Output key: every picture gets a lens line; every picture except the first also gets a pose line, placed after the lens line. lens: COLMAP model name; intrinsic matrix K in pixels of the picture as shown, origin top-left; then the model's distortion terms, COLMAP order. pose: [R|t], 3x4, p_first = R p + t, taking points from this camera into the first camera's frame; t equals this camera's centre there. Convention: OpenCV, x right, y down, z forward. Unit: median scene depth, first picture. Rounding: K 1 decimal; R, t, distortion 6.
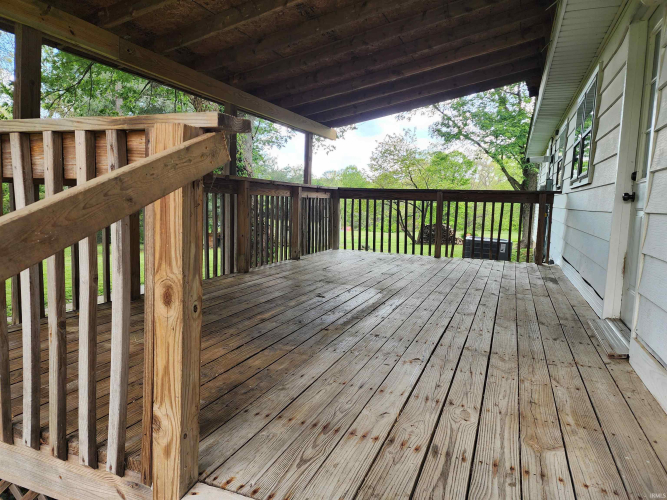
lens RADIAL K [[449.8, 0, 333.5], [0, 449.8, 250.0], [0, 0, 1]] dist [0.031723, -0.005009]
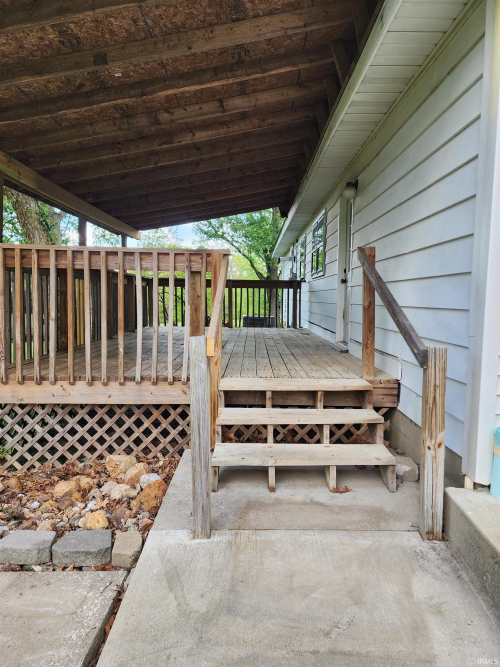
lens RADIAL K [[449.8, 0, 250.0], [0, 449.8, 333.5], [0, 0, 1]] dist [0.031723, -0.005009]
pose [[0.930009, -0.045840, 0.364667, -0.237135], [0.054029, 0.998464, -0.012281, 0.058323], [-0.363544, 0.031124, 0.931057, -0.349910]]
